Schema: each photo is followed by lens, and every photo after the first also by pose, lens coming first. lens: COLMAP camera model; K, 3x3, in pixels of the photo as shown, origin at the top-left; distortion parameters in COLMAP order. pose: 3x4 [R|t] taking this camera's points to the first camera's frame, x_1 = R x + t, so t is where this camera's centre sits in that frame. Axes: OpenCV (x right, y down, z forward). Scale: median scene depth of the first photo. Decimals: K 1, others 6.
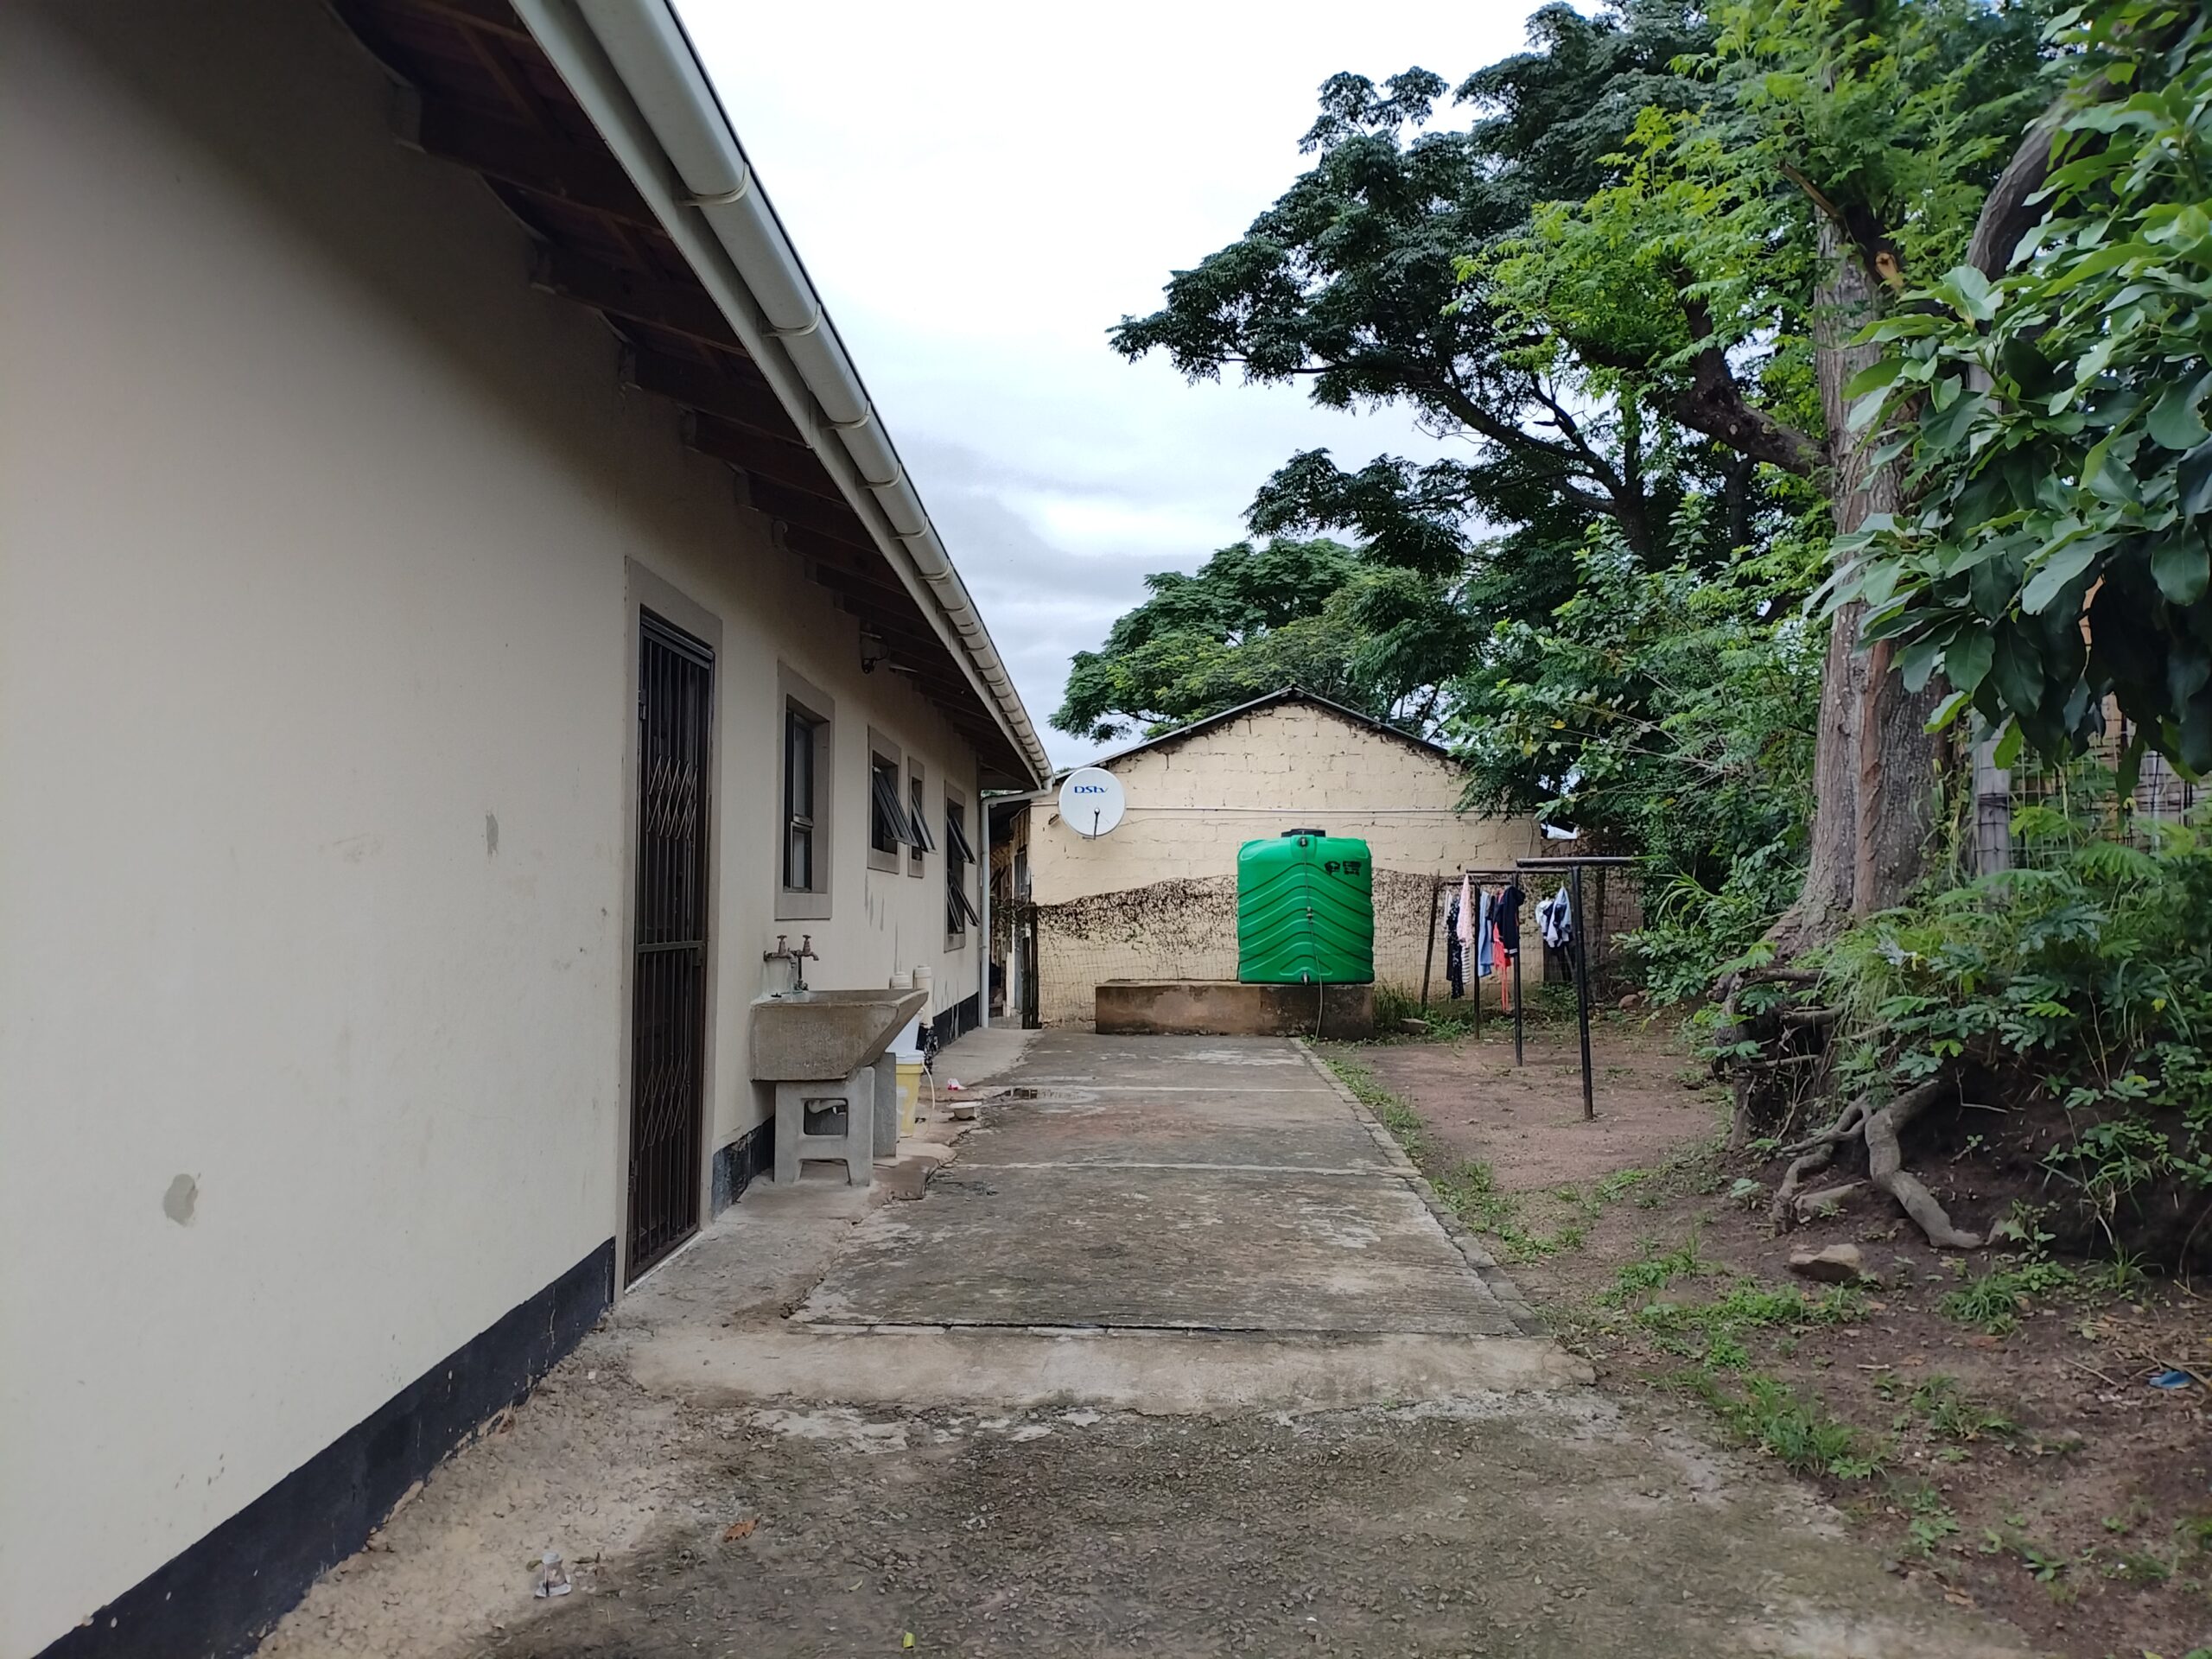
lens RADIAL K [[1662.2, 0, 1107.7], [0, 1662.2, 824.1], [0, 0, 1]] dist [0.098276, -0.113070]
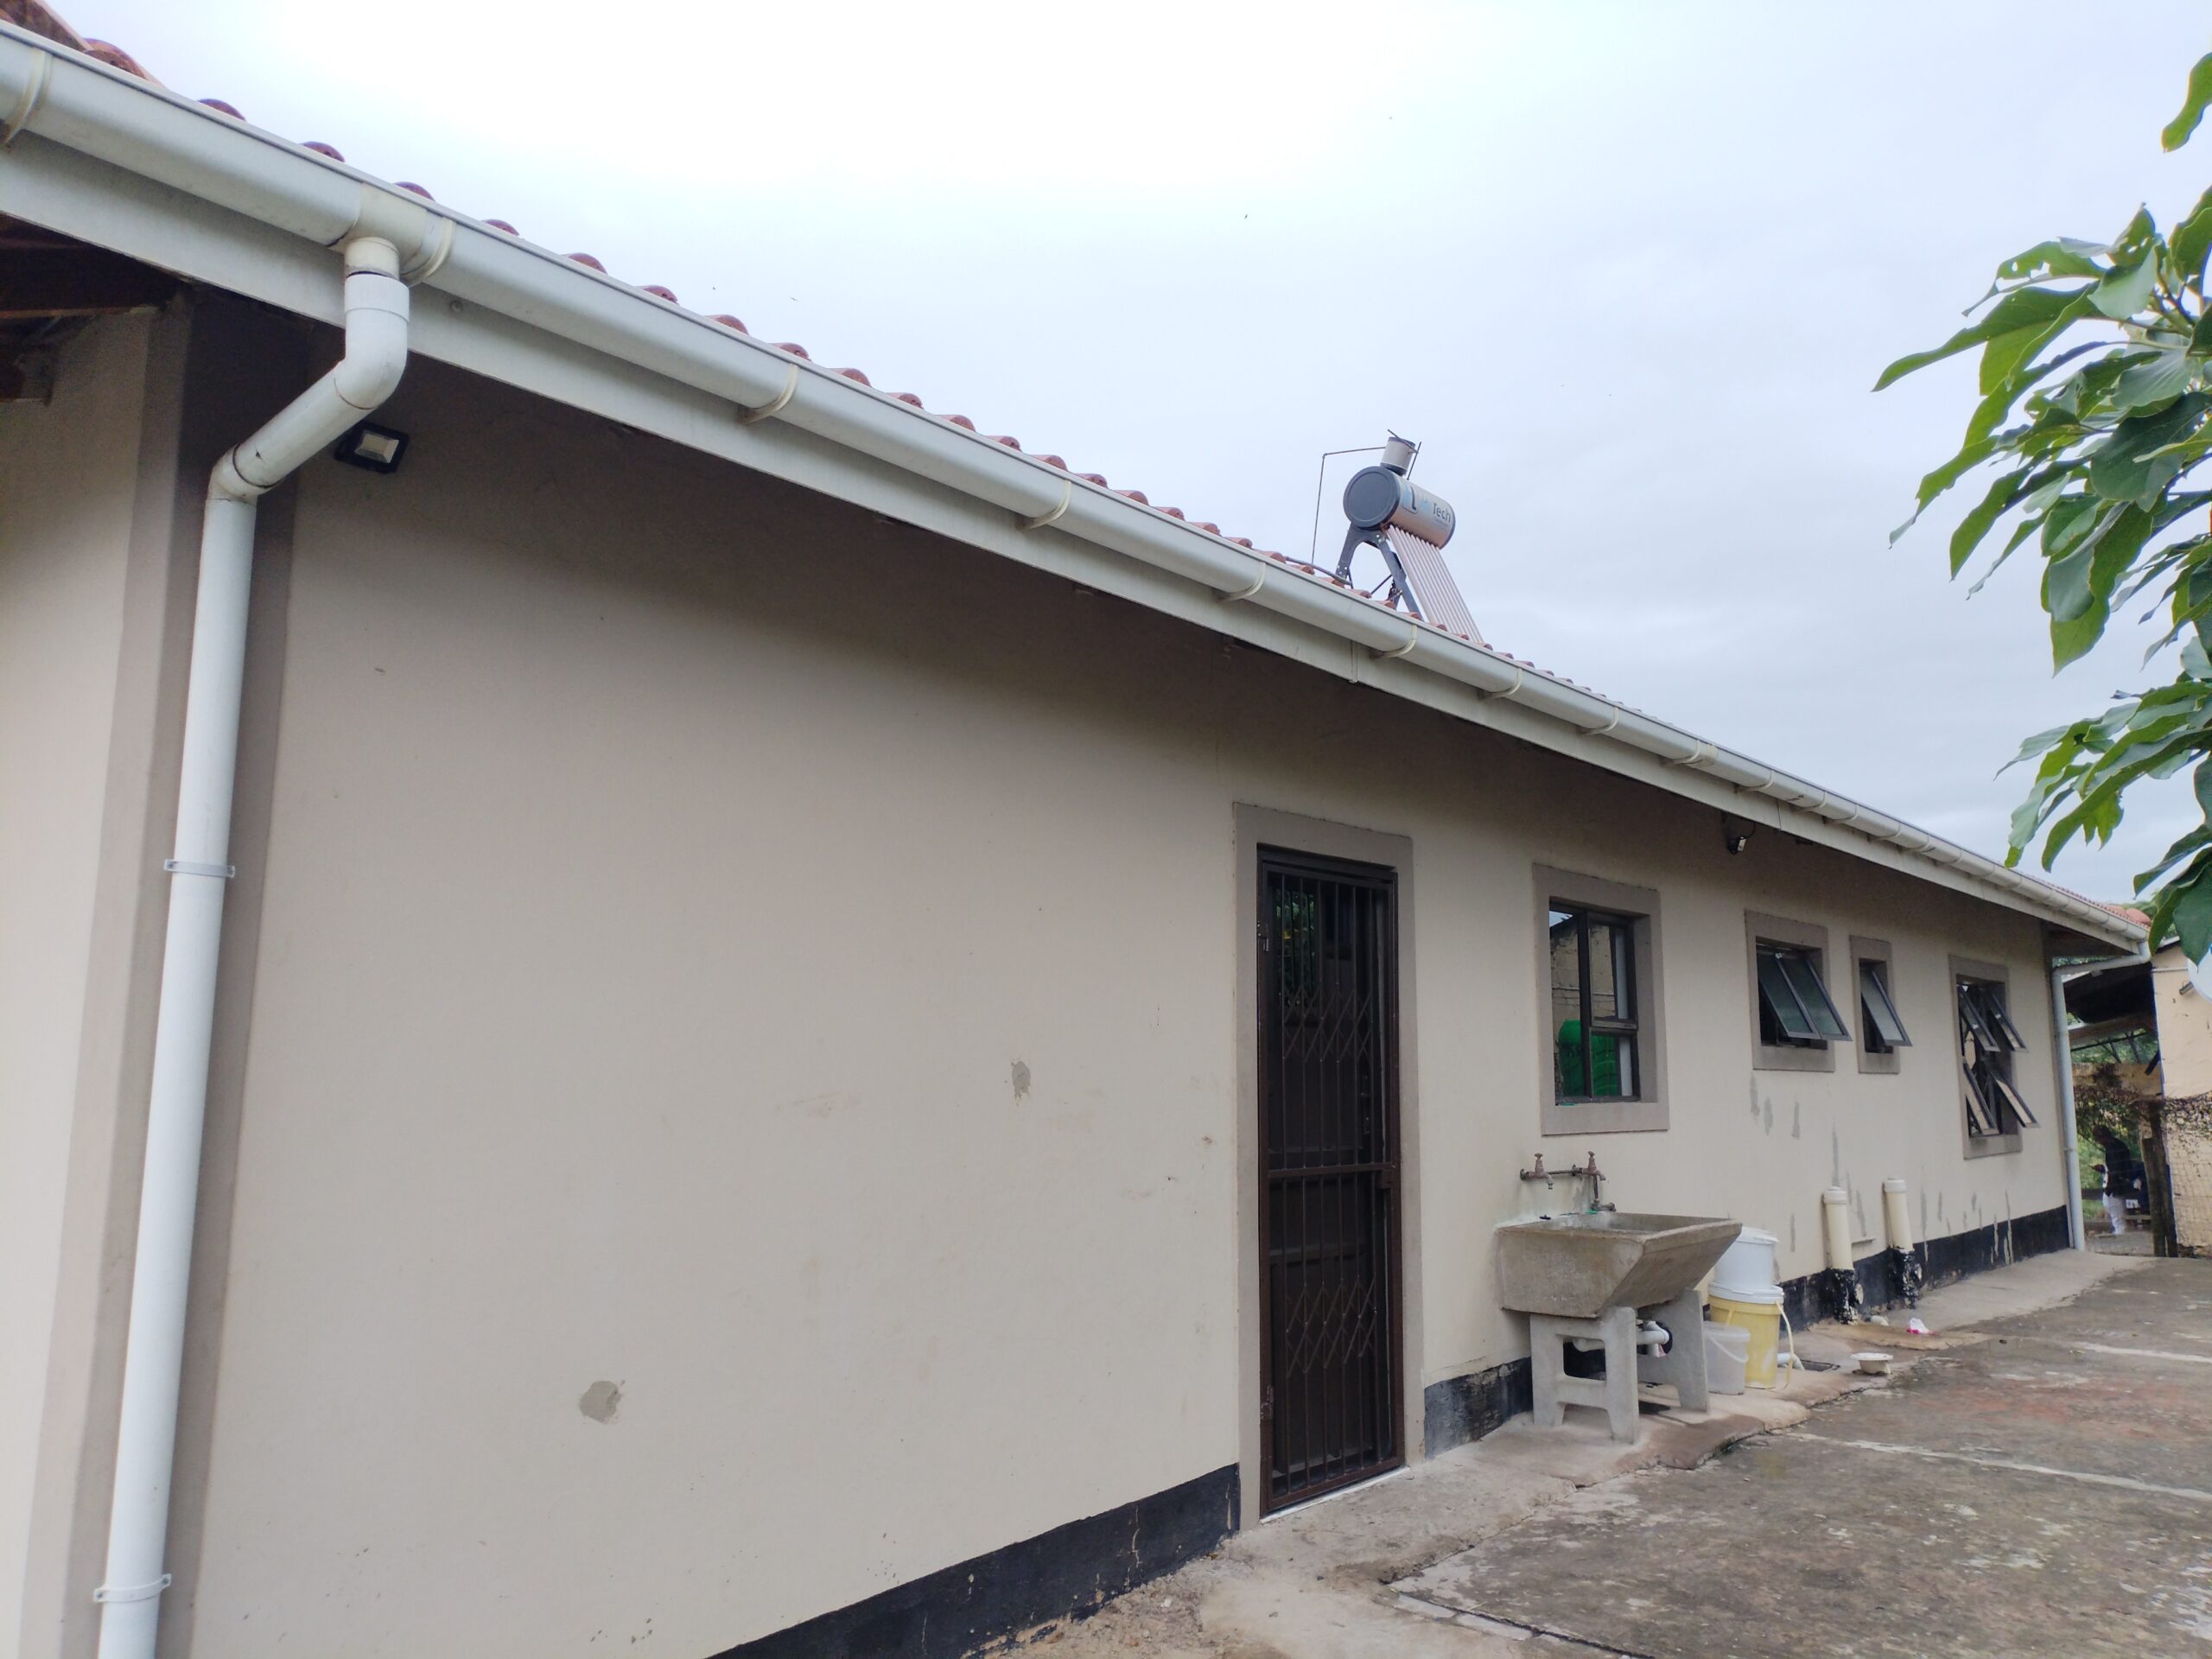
lens RADIAL K [[1662.2, 0, 1096.2], [0, 1662.2, 822.4], [0, 0, 1]] dist [0.098276, -0.113070]
pose [[0.774126, -0.083422, -0.627510, 0.097550], [0.023131, 0.994344, -0.103654, -0.012029], [0.632608, 0.065726, 0.771678, 0.039356]]
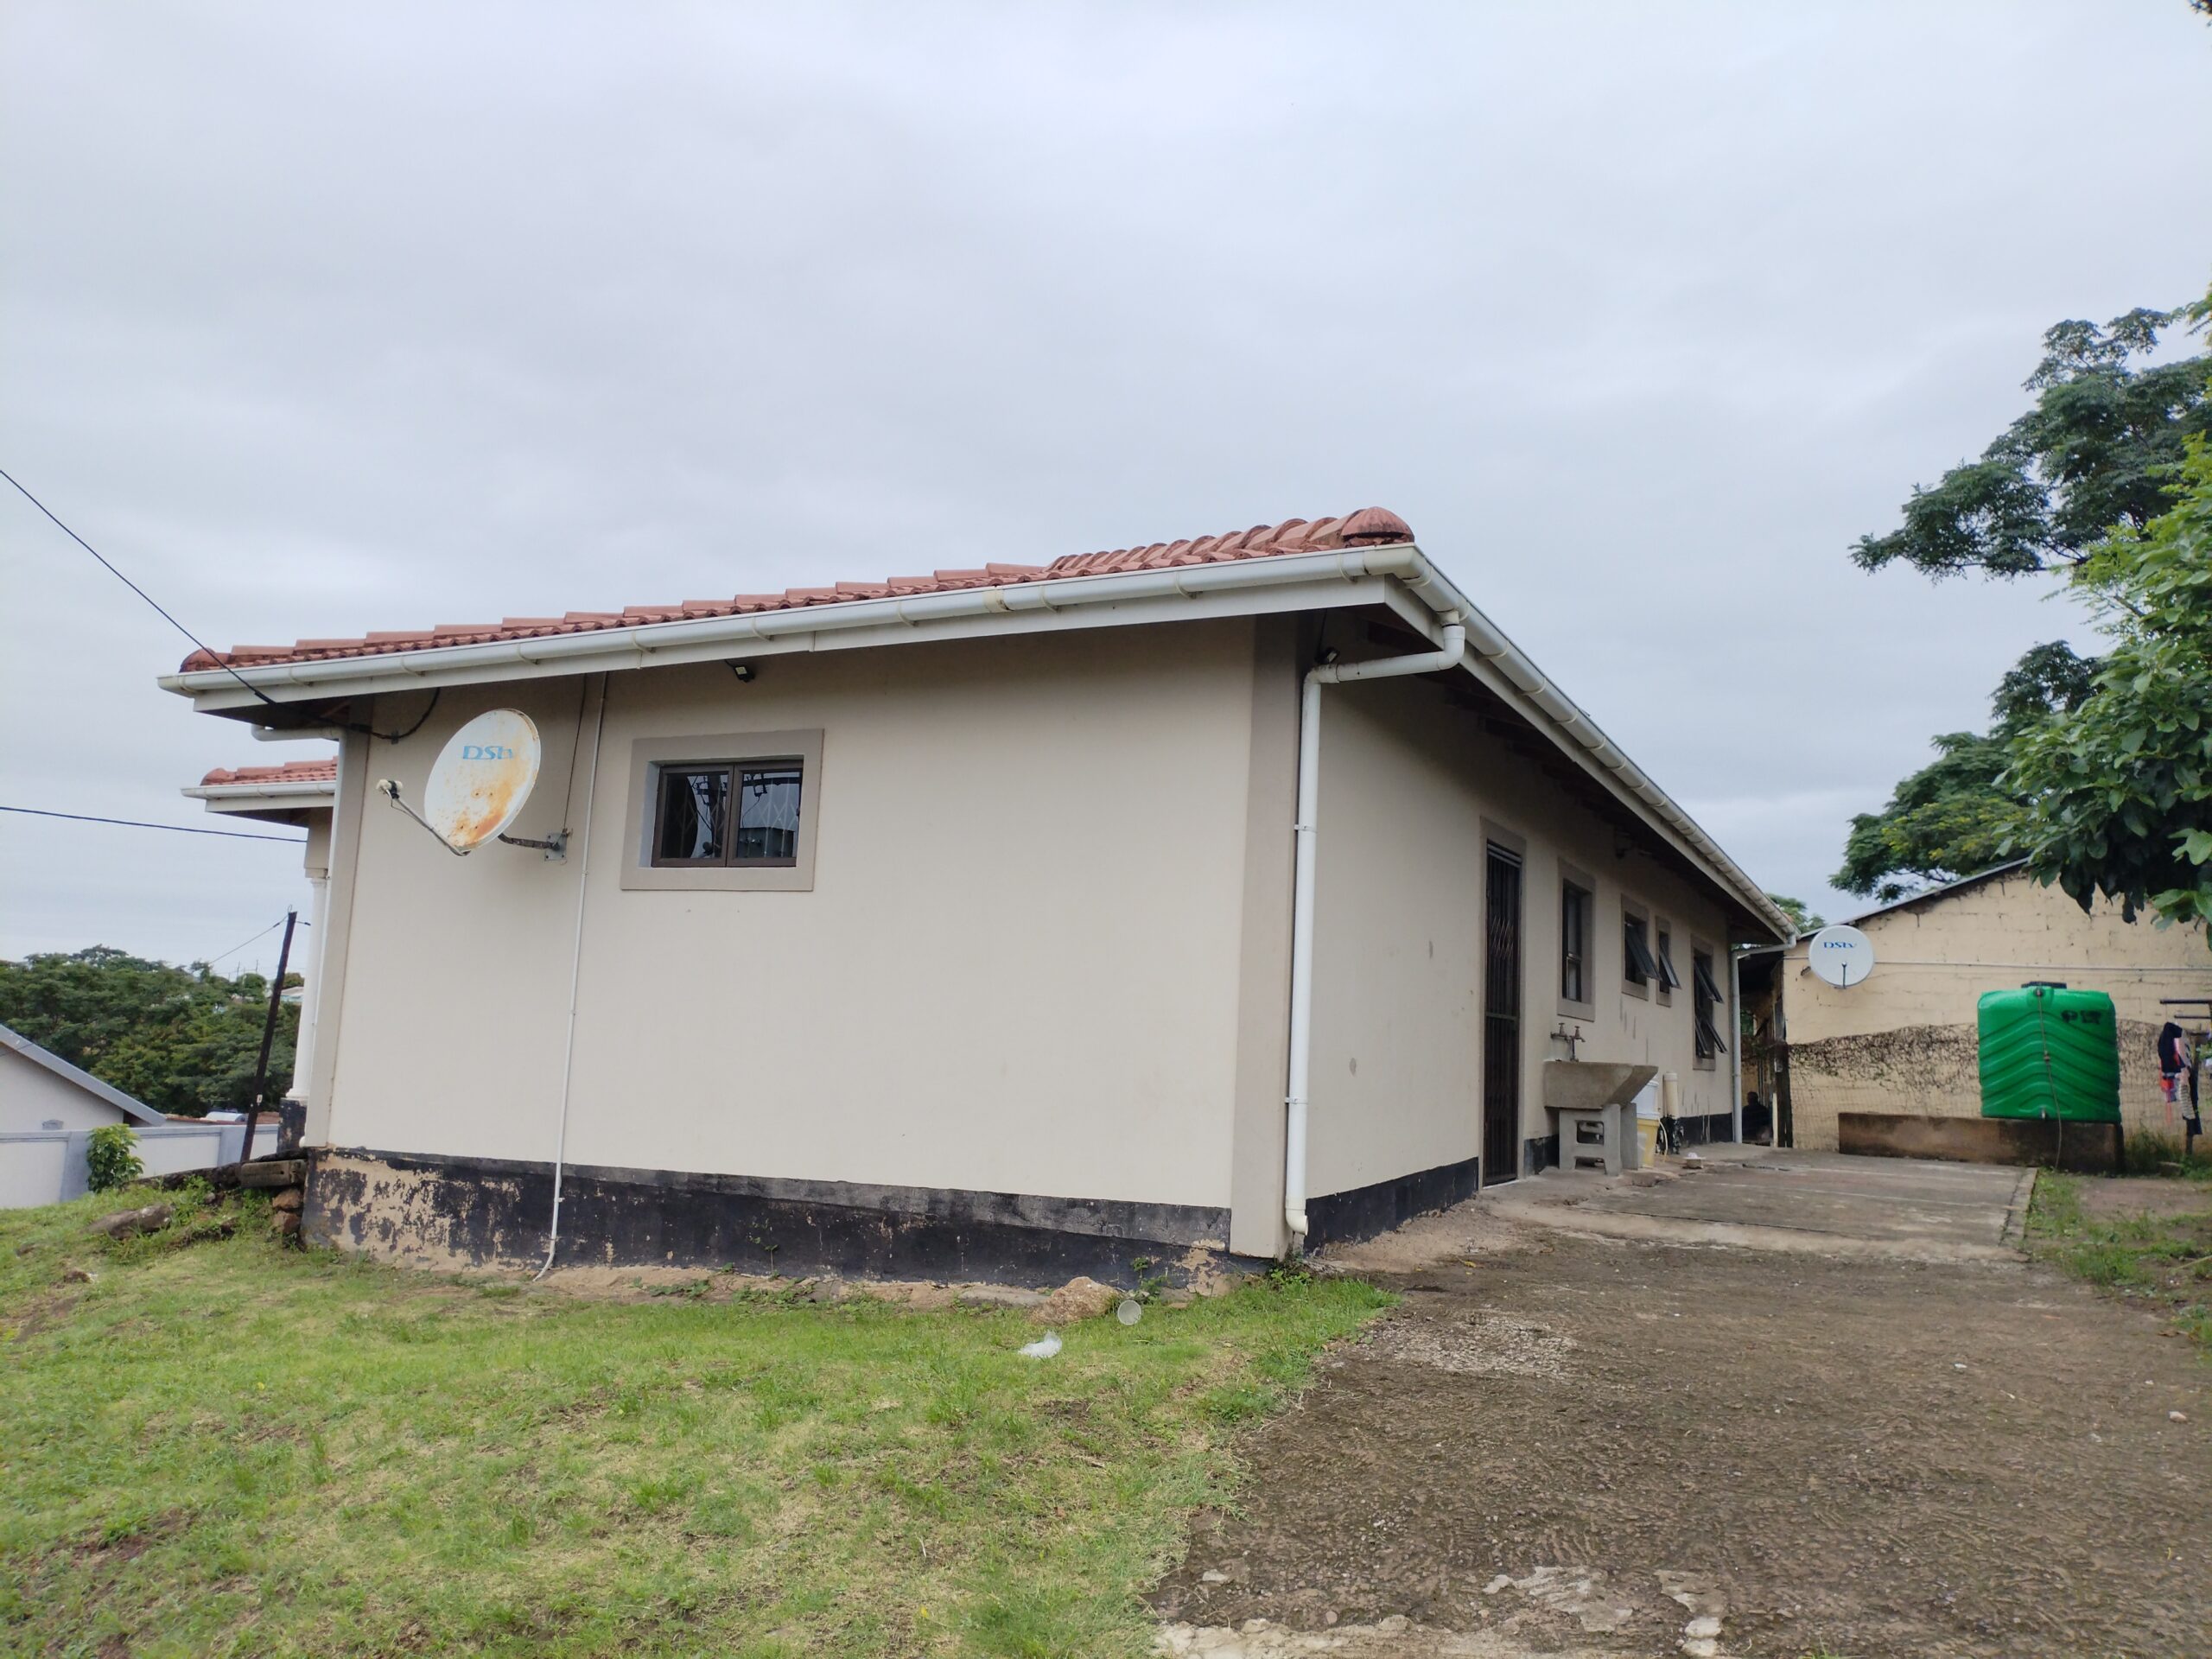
lens RADIAL K [[1662.2, 0, 1110.0], [0, 1662.2, 825.1], [0, 0, 1]] dist [0.098276, -0.113070]
pose [[0.897573, -0.023253, -0.440252, 0.061426], [-0.018290, 0.995784, -0.089884, 0.012264], [0.440486, 0.088730, 0.893364, -0.309447]]
